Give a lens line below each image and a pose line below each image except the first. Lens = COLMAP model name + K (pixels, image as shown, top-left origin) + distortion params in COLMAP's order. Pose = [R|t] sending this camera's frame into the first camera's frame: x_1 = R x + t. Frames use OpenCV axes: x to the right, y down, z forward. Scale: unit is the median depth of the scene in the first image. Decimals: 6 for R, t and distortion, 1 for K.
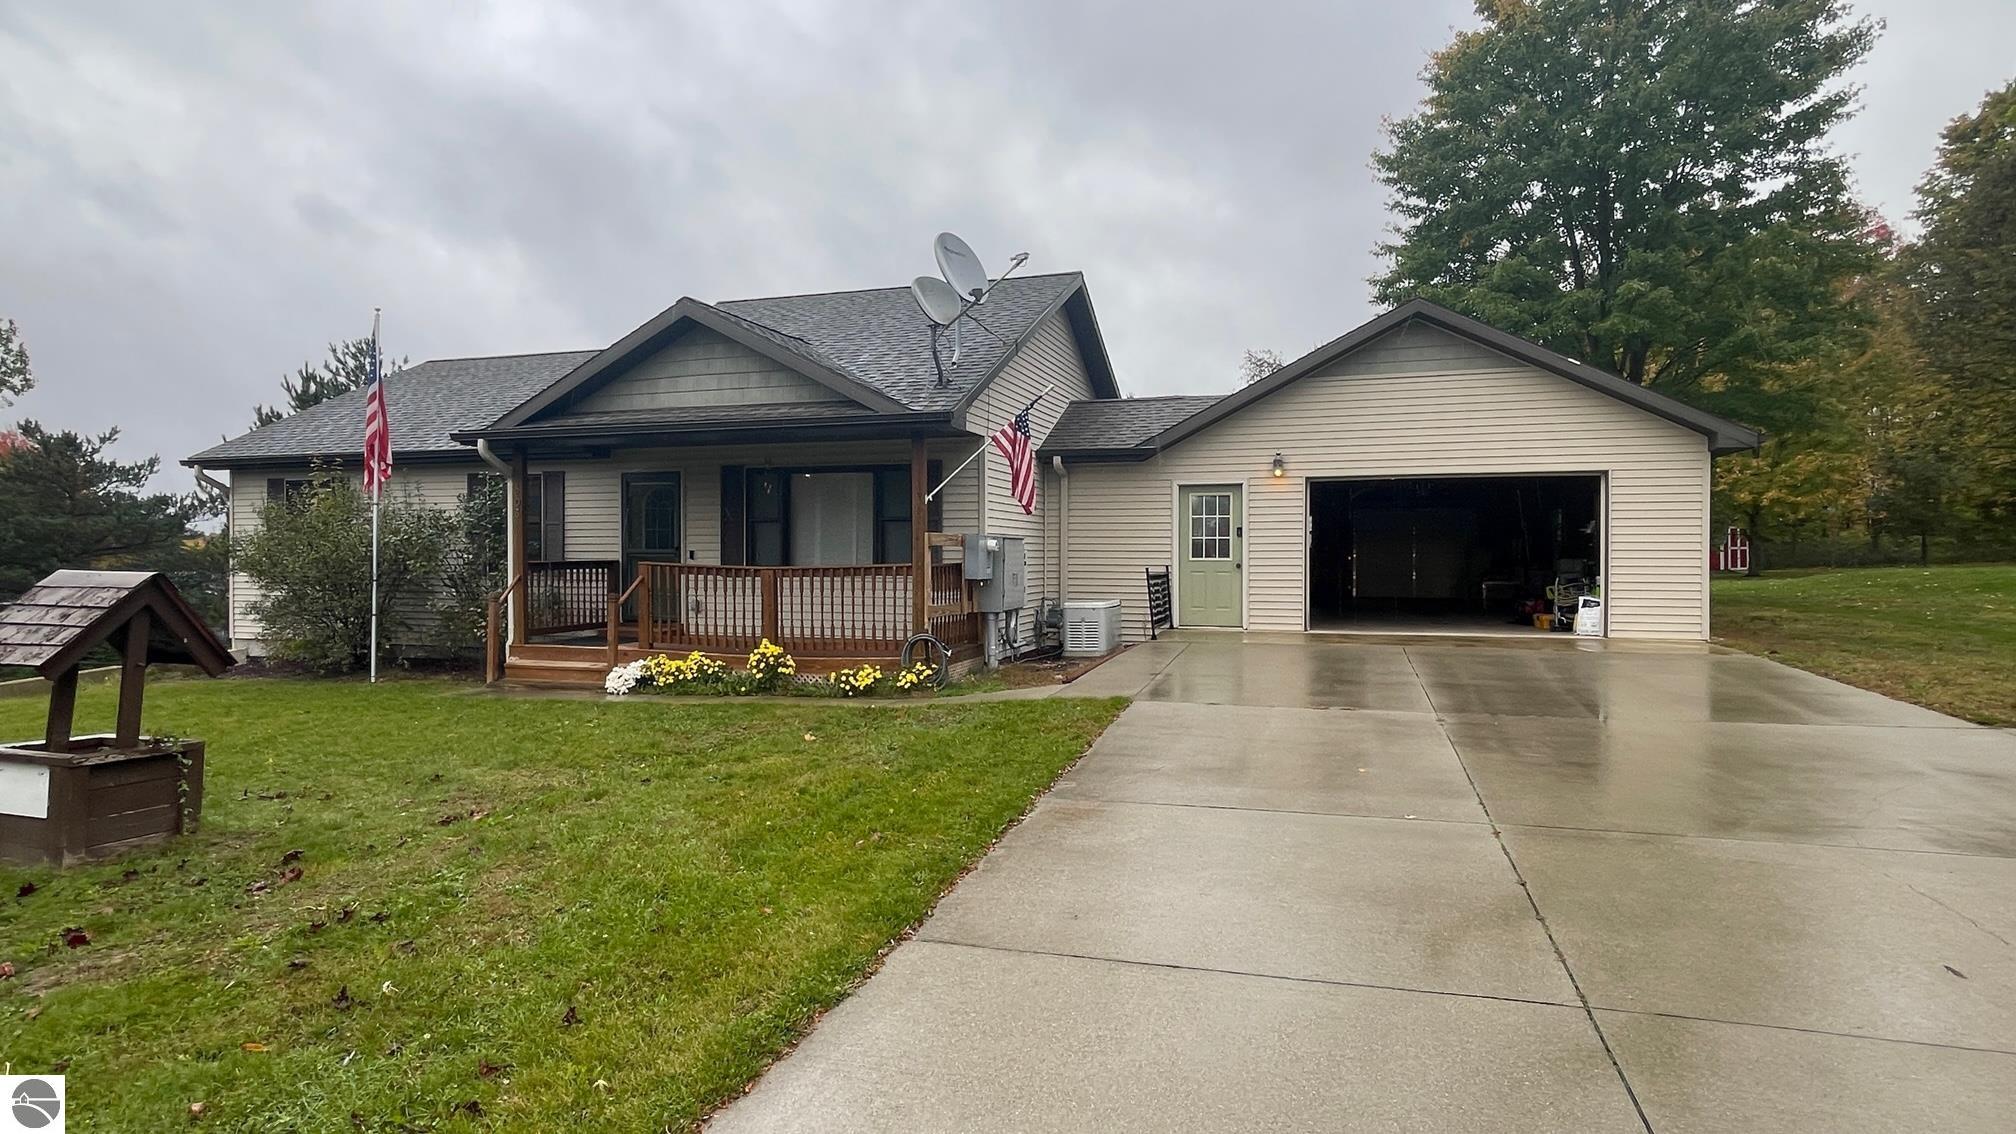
lens RADIAL K [[1103.1, 0, 1017.4], [0, 1103.1, 563.9], [0, 0, 1]] dist [0.013644, 0.005623]
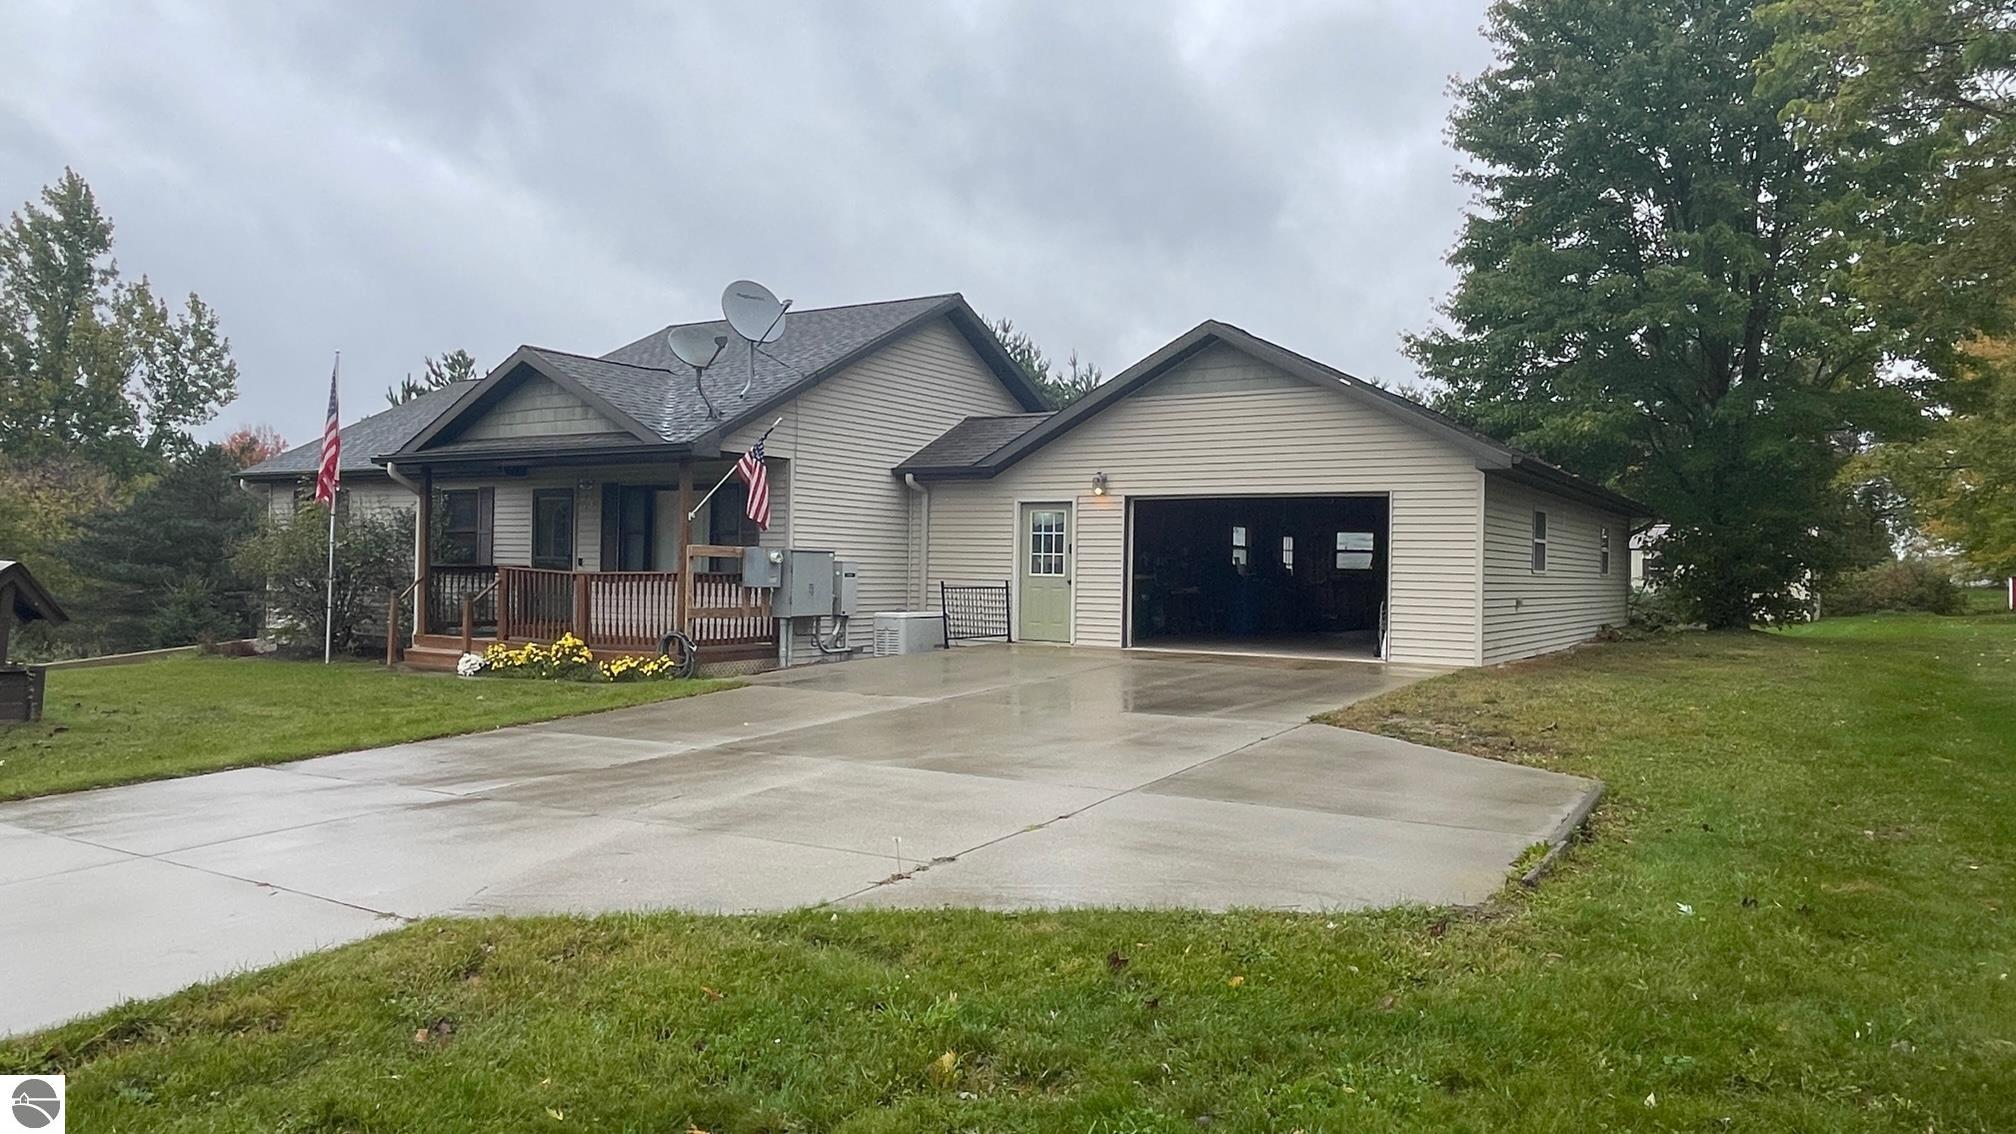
lens RADIAL K [[1390.7, 0, 1002.2], [0, 1390.7, 570.7], [0, 0, 1]] dist [0.011357, -0.014179]
pose [[0.966689, 0.018167, -0.255308, 0.497395], [-0.020938, 0.999748, -0.008140, 0.003042], [0.255096, 0.013214, 0.966825, -0.268454]]
